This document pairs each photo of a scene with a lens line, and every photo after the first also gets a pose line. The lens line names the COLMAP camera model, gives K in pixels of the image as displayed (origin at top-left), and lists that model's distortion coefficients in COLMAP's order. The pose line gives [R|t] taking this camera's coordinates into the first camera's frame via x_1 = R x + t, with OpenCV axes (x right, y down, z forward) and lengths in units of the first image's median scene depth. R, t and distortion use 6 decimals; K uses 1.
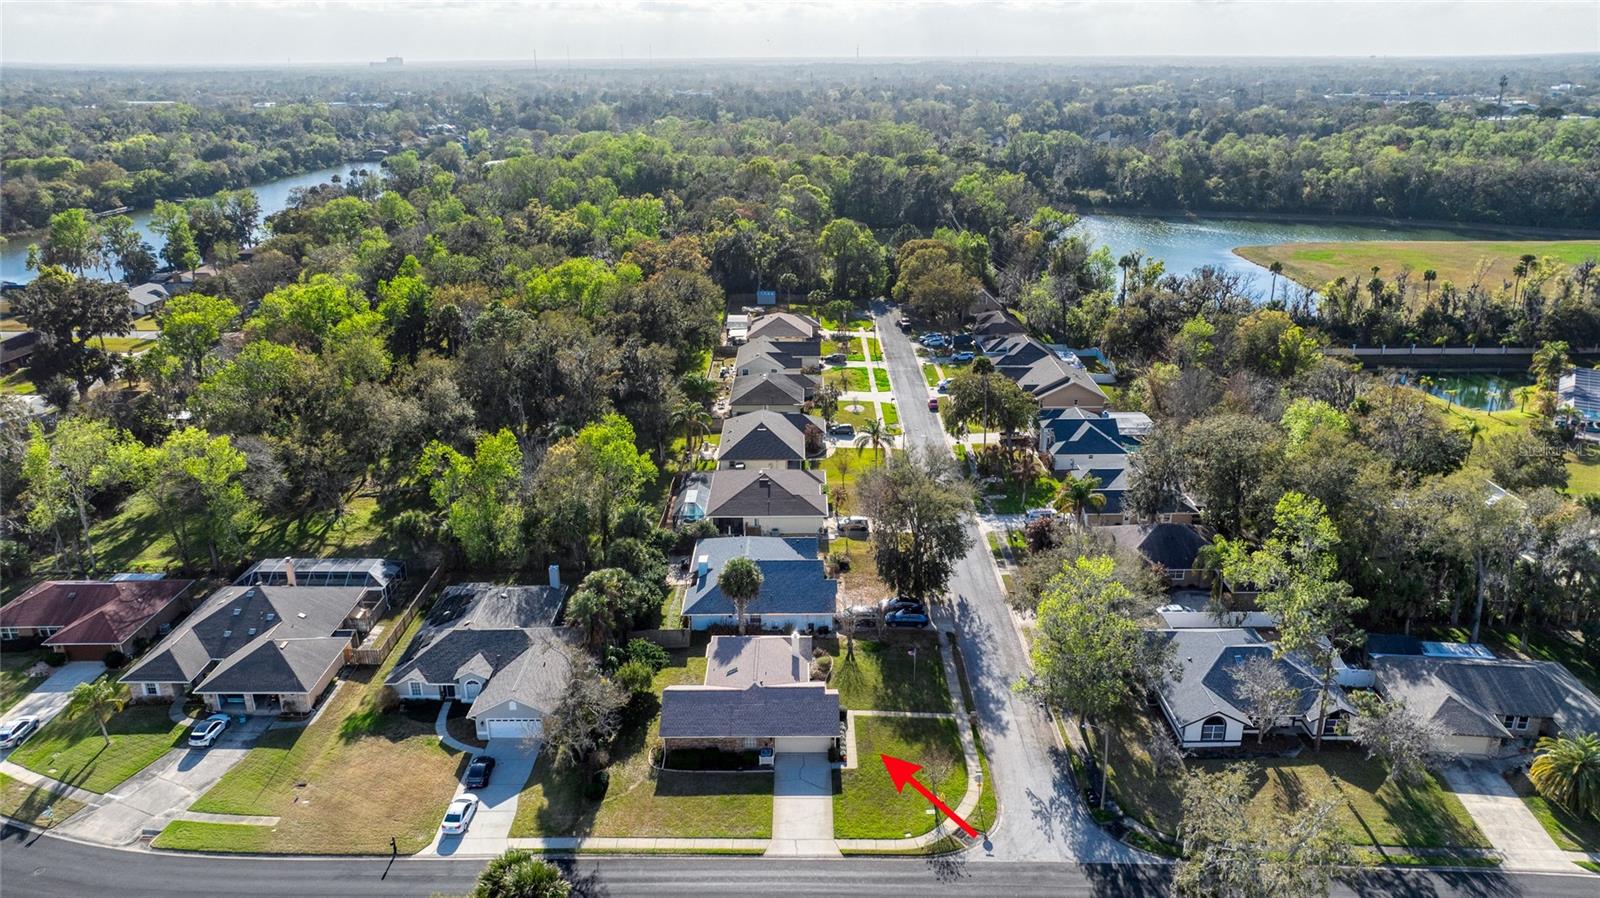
lens RADIAL K [[1118.8, 0, 800.0], [0, 1118.8, 449.0], [0, 0, 1]] dist [-0.026296, 0.007868]
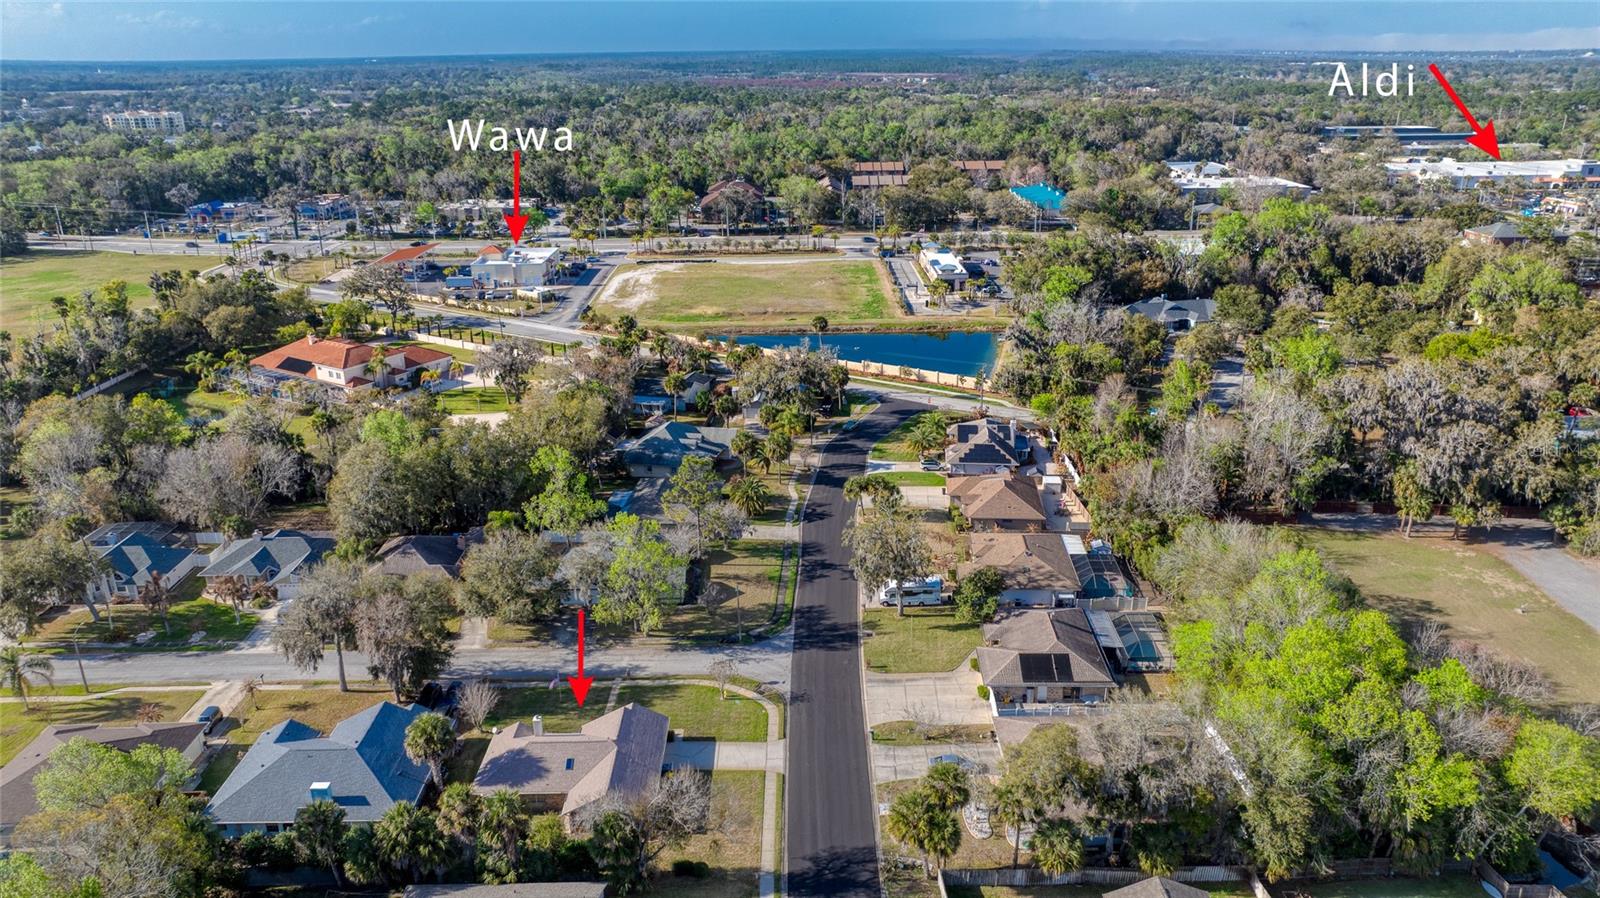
lens RADIAL K [[1118.8, 0, 800.0], [0, 1118.8, 449.0], [0, 0, 1]] dist [-0.026296, 0.007868]
pose [[-0.012892, -0.331872, 0.943236, -0.971163], [0.343653, 0.884383, 0.315862, -0.321545], [-0.939008, 0.328219, 0.102647, 0.618980]]
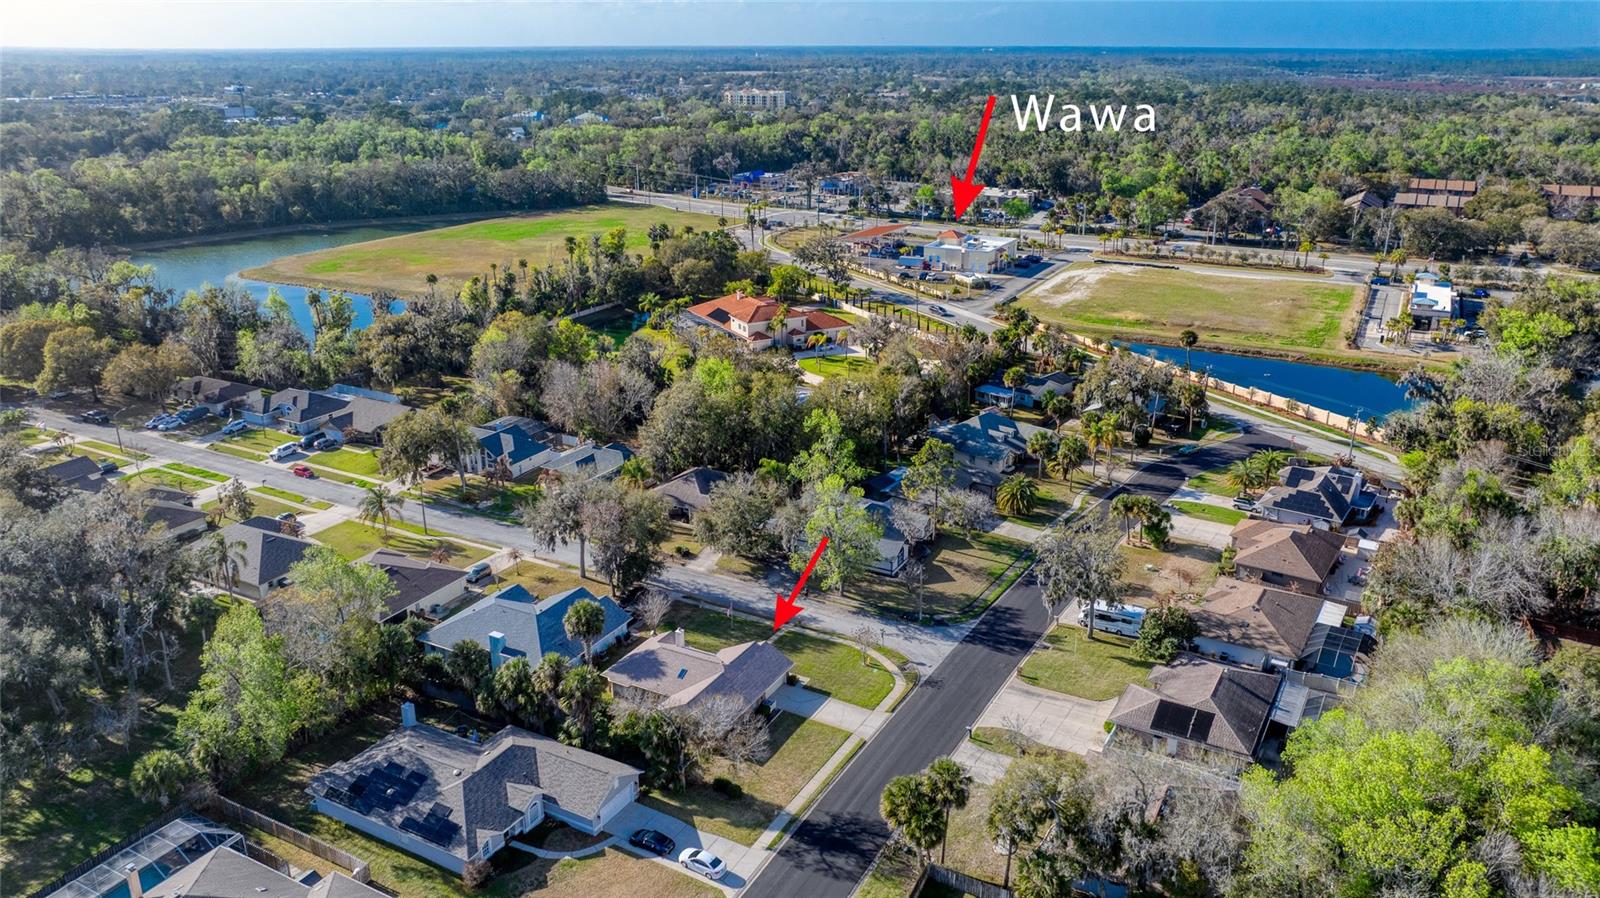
lens RADIAL K [[1143.9, 0, 800.0], [0, 1143.9, 449.0], [0, 0, 1]] dist [-0.026070, -0.001141]
pose [[0.474662, -0.288532, 0.831532, -0.954098], [0.290025, 0.943252, 0.161743, -0.183863], [-0.831012, 0.164392, 0.531408, 0.235833]]
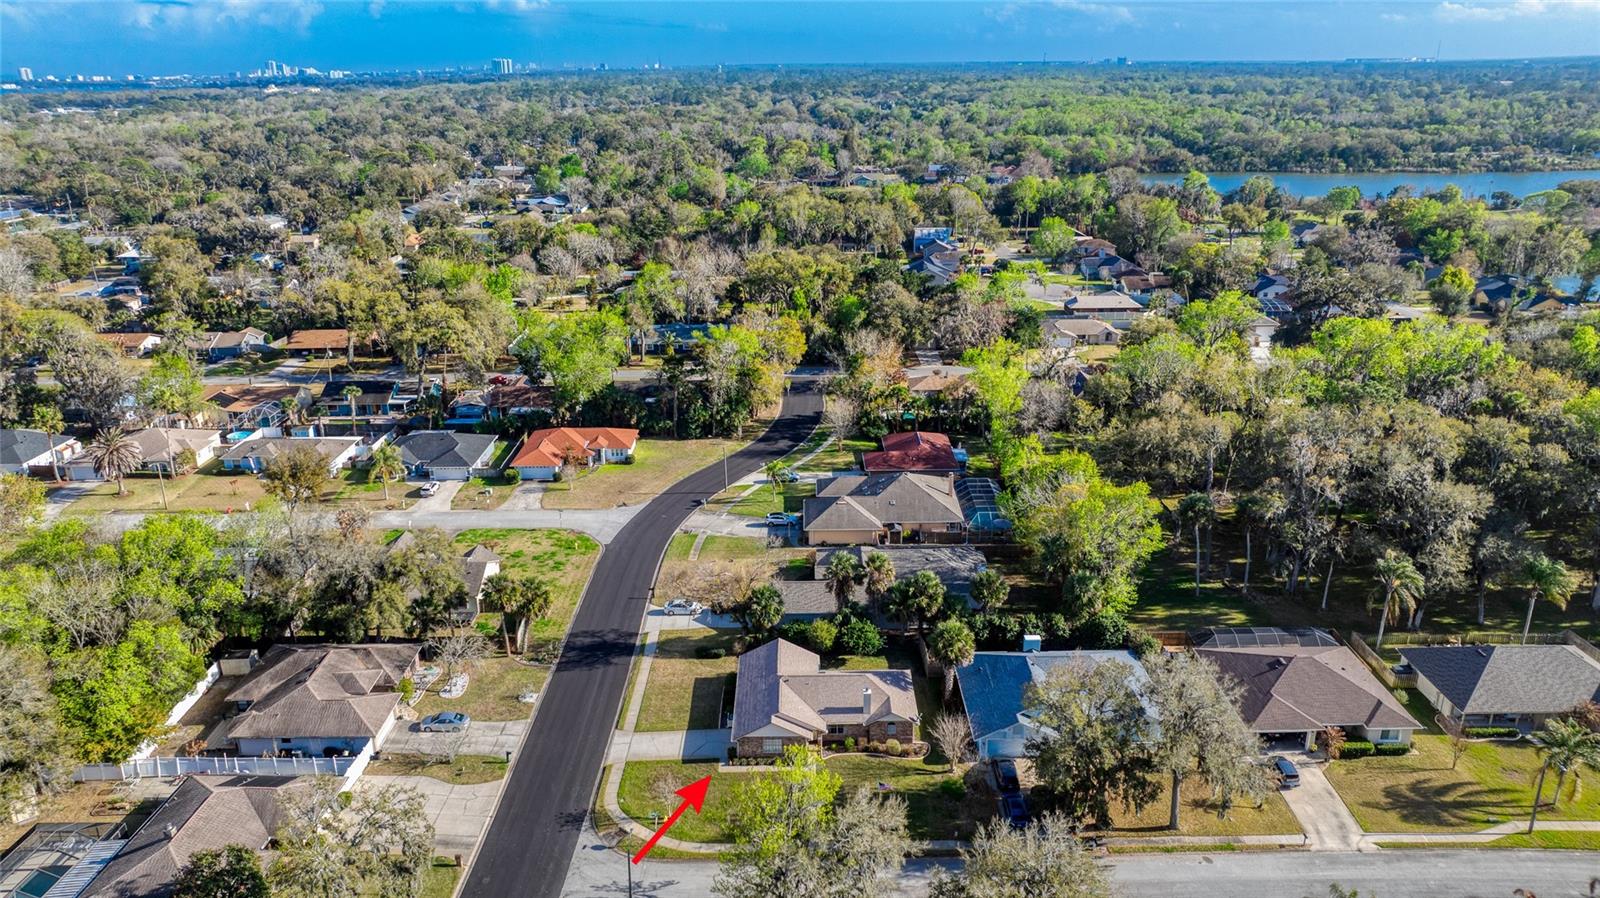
lens RADIAL K [[1118.8, 0, 800.0], [0, 1118.8, 449.0], [0, 0, 1]] dist [-0.026296, 0.007868]
pose [[0.001794, 0.335889, -0.941900, 0.914754], [-0.325719, 0.890732, 0.317022, -0.341212], [0.945465, 0.306226, 0.111004, 0.820090]]
